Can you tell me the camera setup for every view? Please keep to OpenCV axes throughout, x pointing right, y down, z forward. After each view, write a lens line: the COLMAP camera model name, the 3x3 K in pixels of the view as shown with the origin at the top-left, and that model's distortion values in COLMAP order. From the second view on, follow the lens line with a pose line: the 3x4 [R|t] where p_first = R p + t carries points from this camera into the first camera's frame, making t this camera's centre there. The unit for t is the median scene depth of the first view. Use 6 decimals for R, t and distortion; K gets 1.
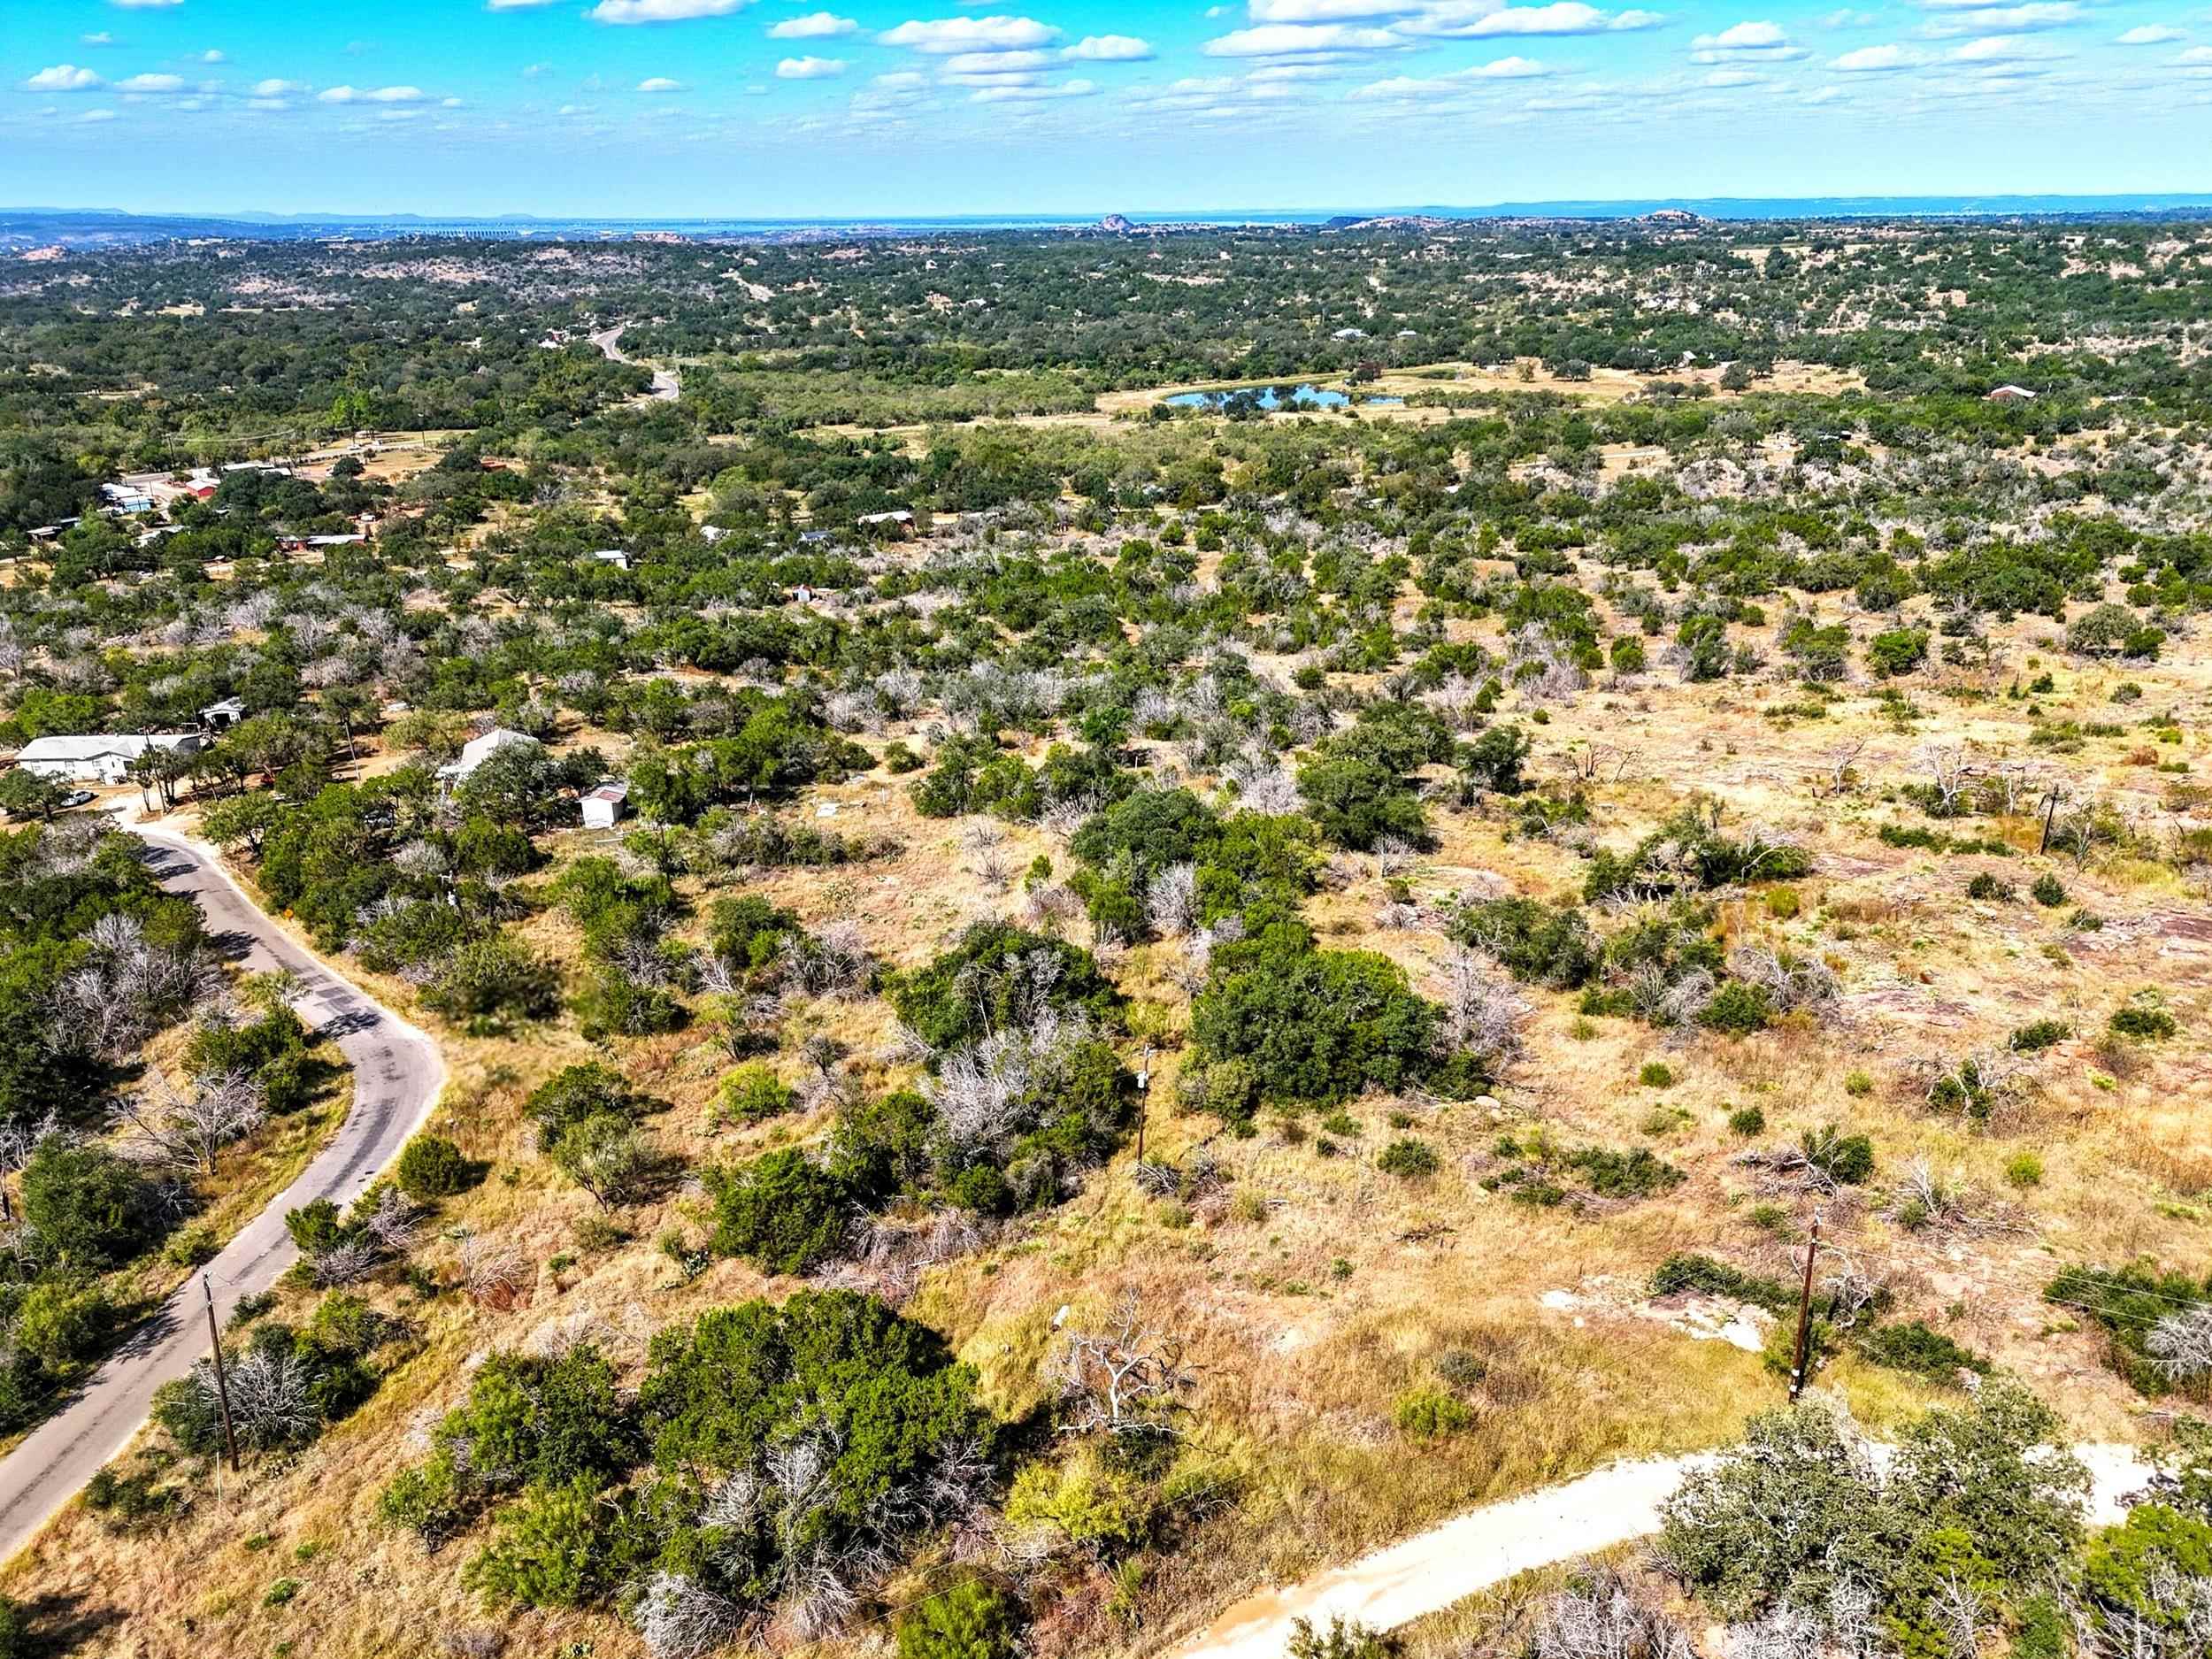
lens RADIAL K [[1630.4, 0, 1113.1], [0, 1630.4, 824.4], [0, 0, 1]] dist [0.064183, -0.056558]
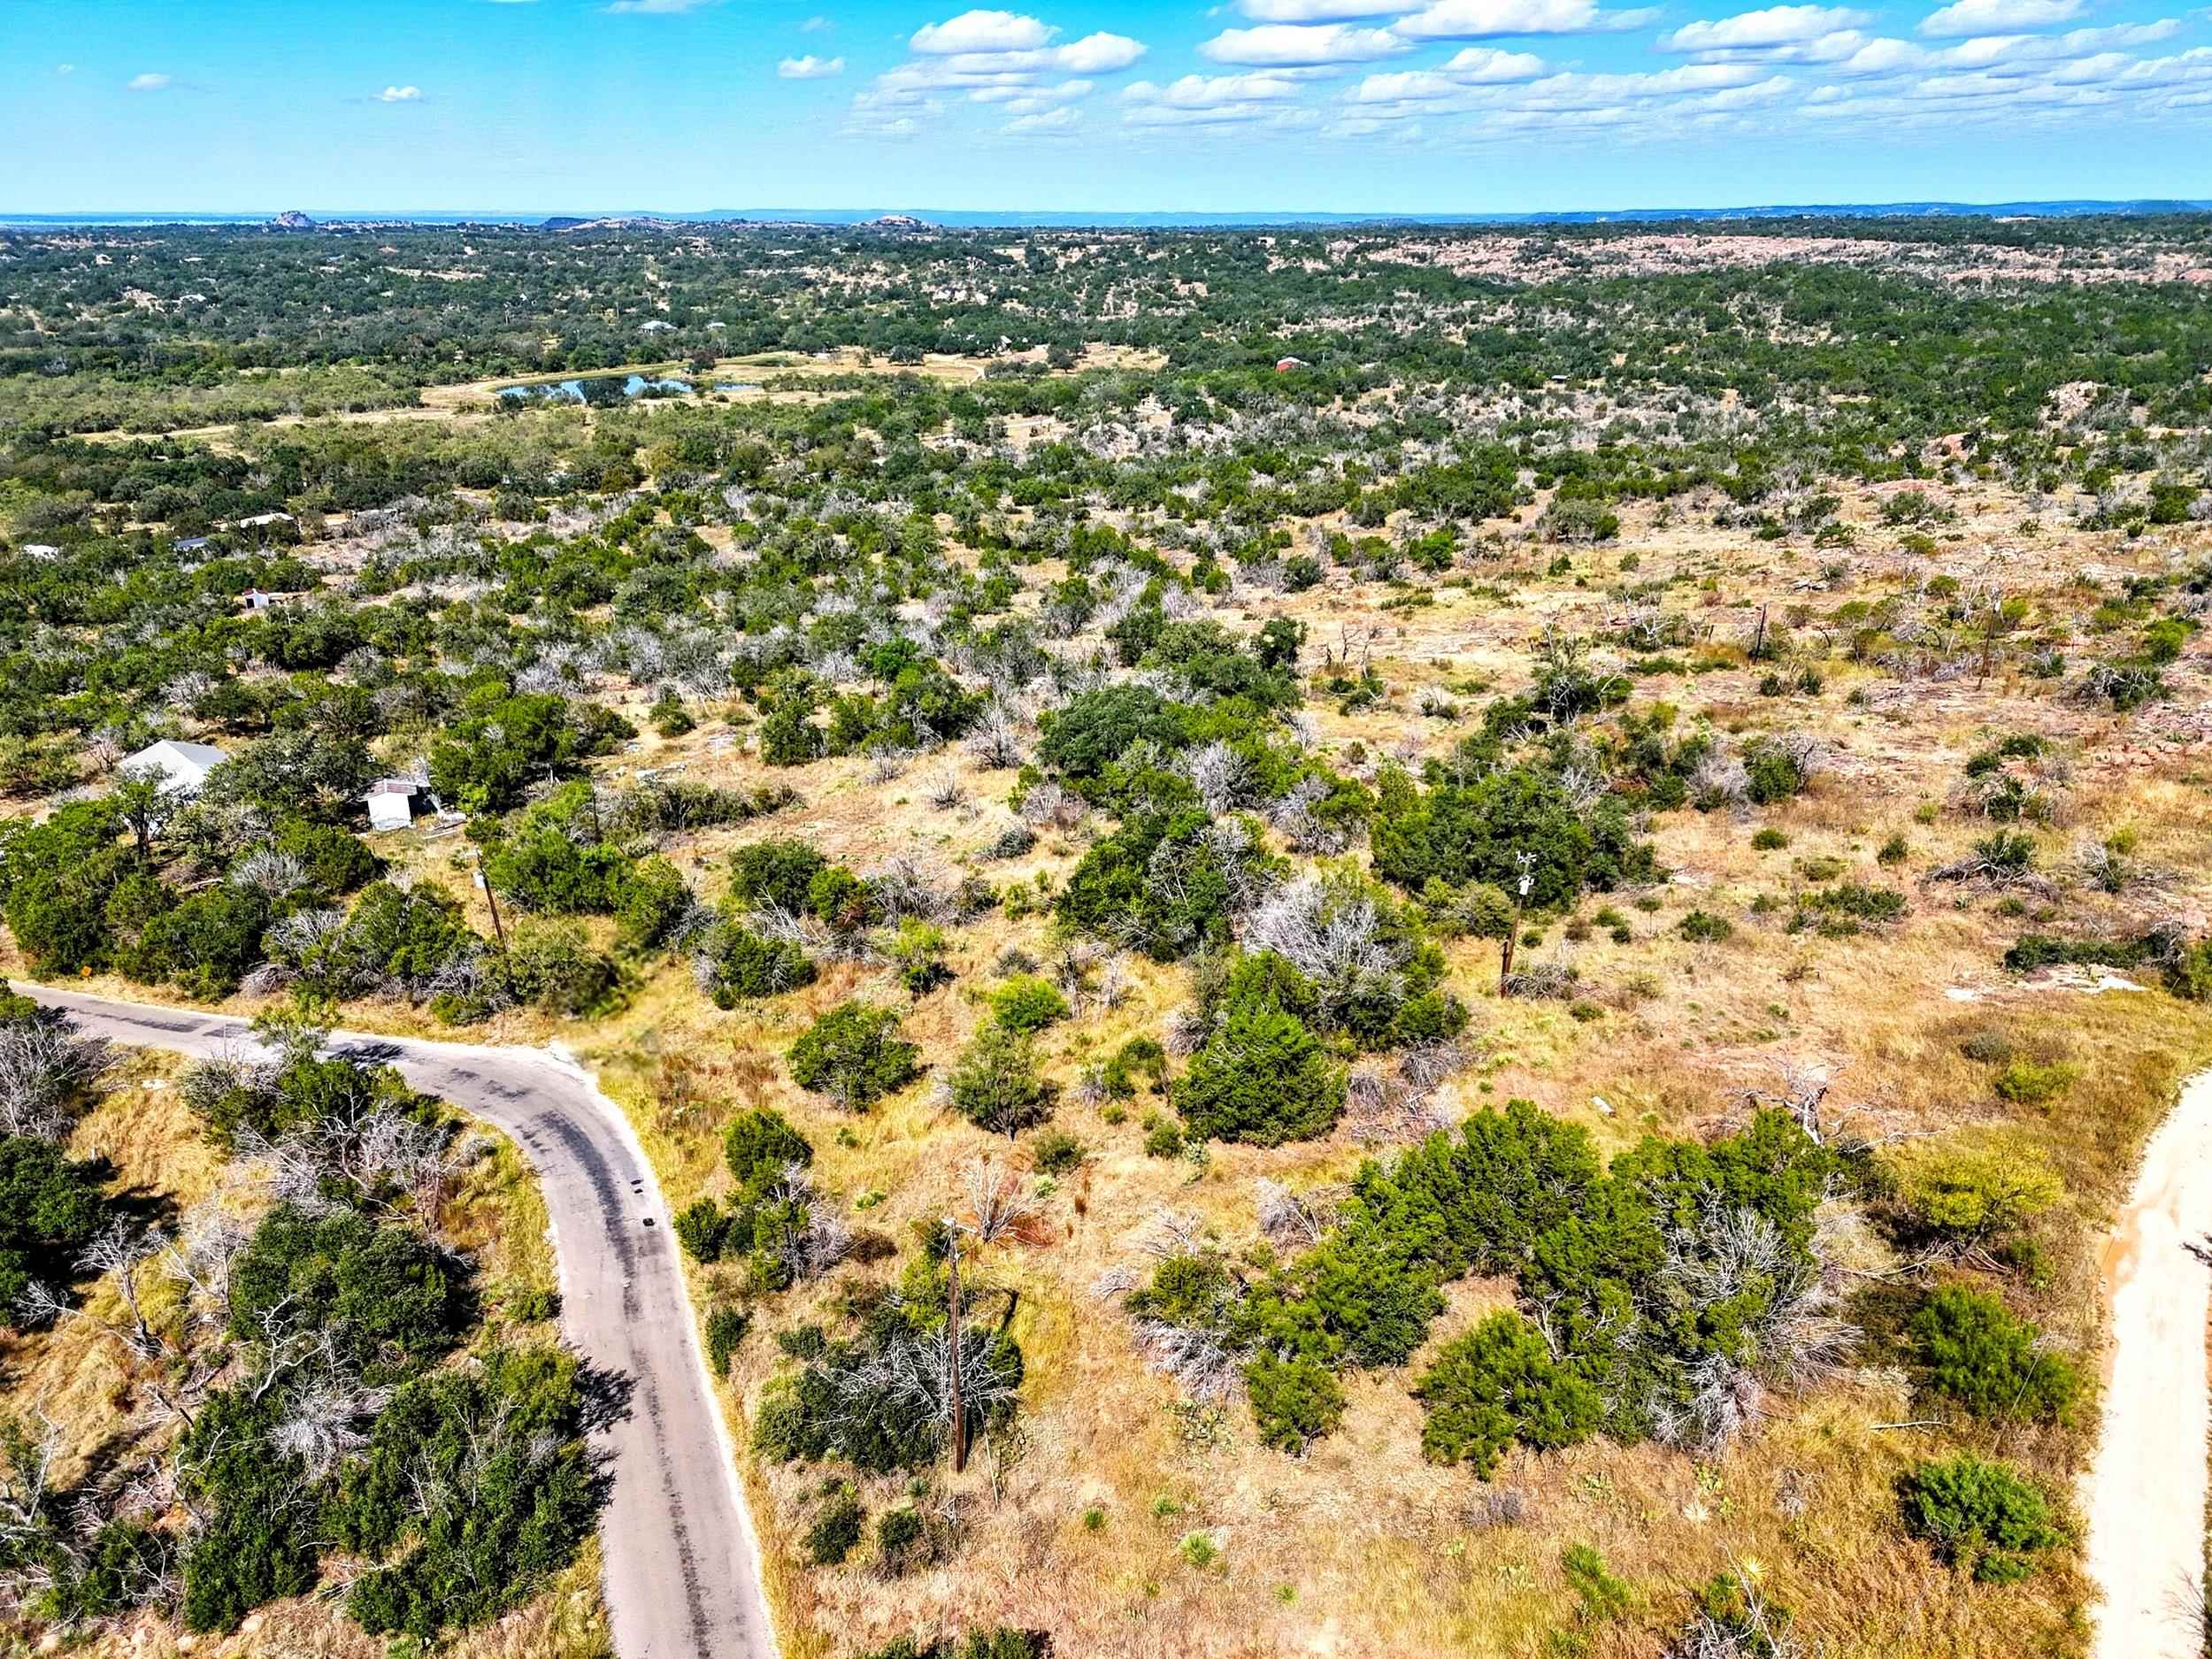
lens RADIAL K [[1630.4, 0, 1113.3], [0, 1630.4, 818.6], [0, 0, 1]] dist [0.064183, -0.056558]
pose [[0.903061, -0.141016, 0.405703, -0.077244], [0.143776, 0.989323, 0.023841, 0.007007], [-0.404733, 0.036800, 0.913694, 0.023328]]
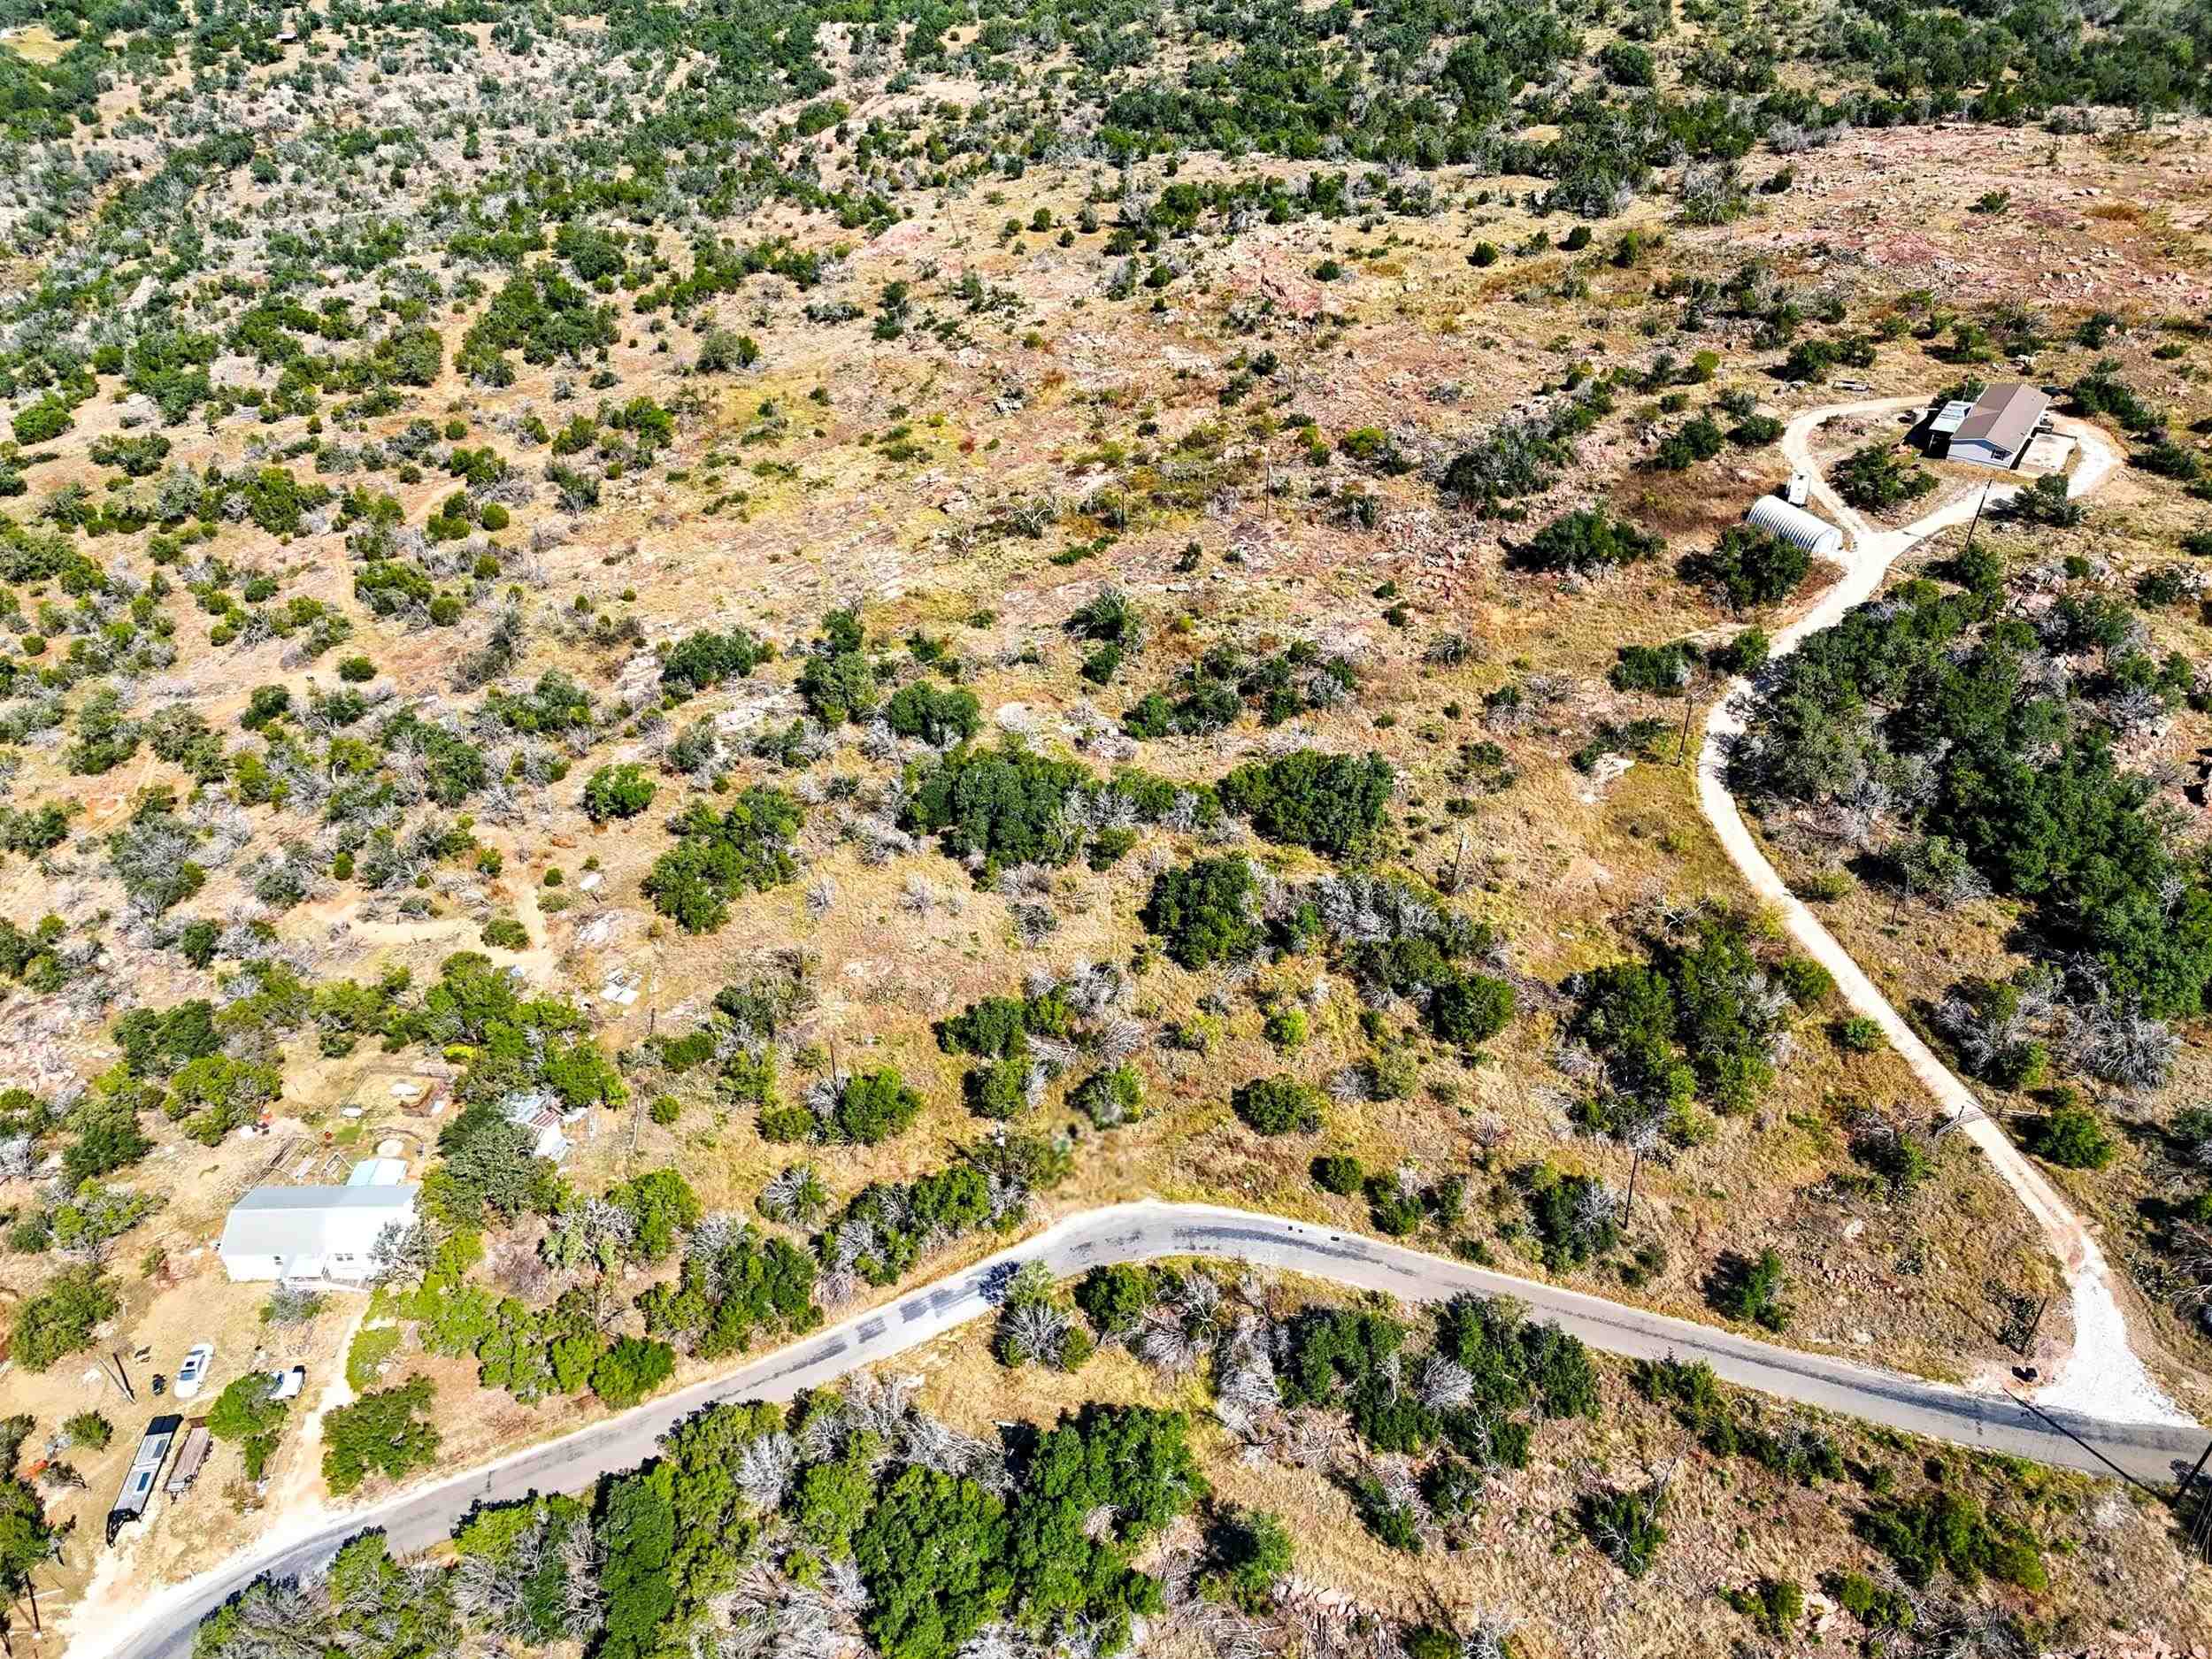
lens RADIAL K [[1630.4, 0, 1114.2], [0, 1630.4, 811.0], [0, 0, 1]] dist [0.064183, -0.056558]
pose [[0.298784, -0.564627, 0.769367, -0.200421], [0.345634, 0.815484, 0.464244, -0.117610], [-0.889531, 0.127211, 0.438808, 0.064910]]
